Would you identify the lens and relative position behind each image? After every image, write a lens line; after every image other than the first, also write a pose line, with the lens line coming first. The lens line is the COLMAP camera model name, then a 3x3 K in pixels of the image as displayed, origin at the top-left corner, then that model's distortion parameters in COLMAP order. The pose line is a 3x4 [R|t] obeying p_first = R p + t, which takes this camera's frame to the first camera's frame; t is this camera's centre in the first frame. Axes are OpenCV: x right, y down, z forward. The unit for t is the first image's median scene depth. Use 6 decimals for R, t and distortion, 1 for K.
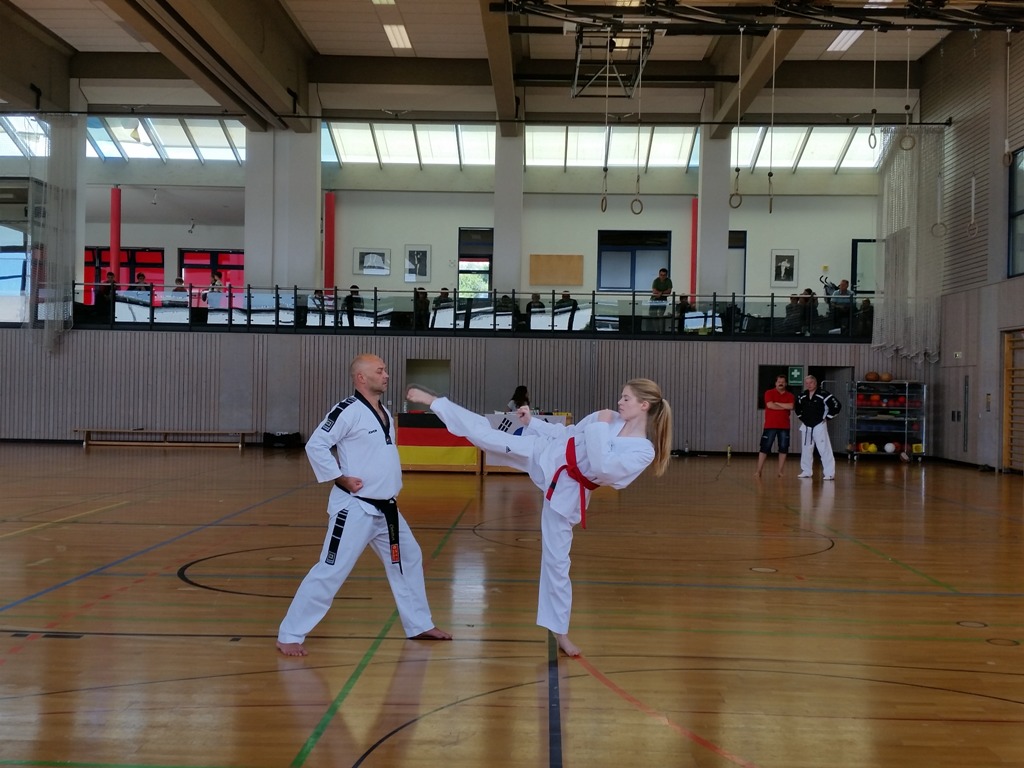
lens RADIAL K [[1091.6, 0, 512.0], [0, 1091.6, 384.0], [0, 0, 1]] dist [0.211240, -0.522807]
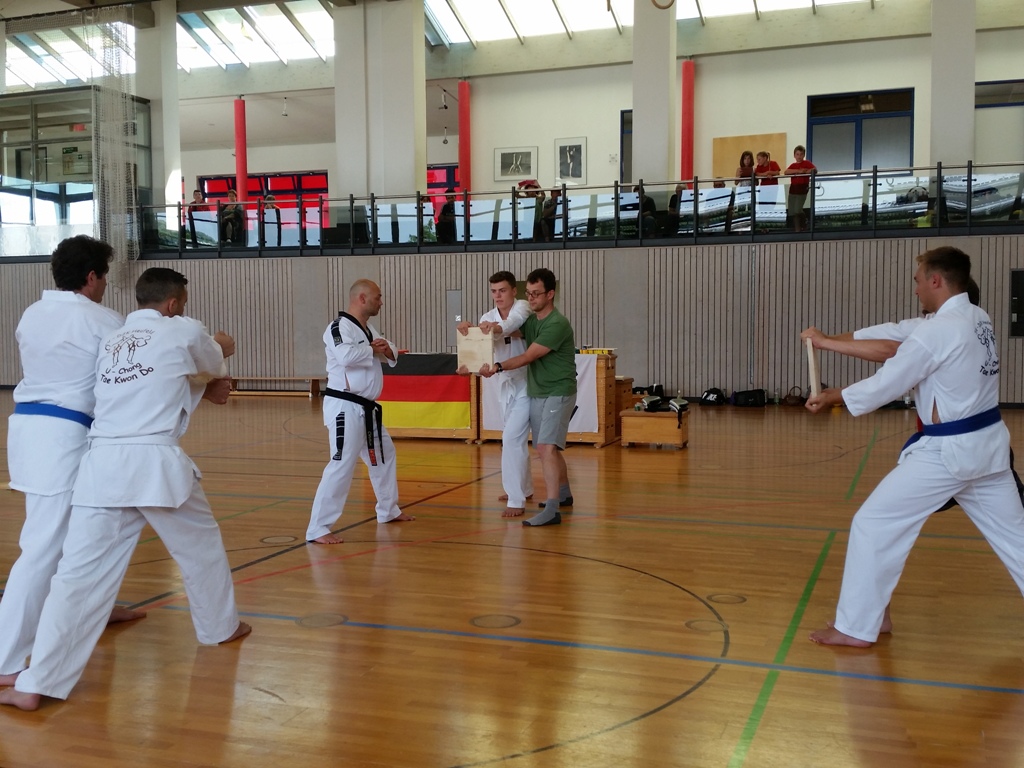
lens RADIAL K [[1091.6, 0, 512.0], [0, 1091.6, 384.0], [0, 0, 1]] dist [0.211240, -0.522807]
pose [[0.946942, -0.005676, -0.321356, 0.153848], [0.023713, 0.998353, 0.052241, 0.008569], [0.320530, -0.057090, 0.945517, 0.272639]]
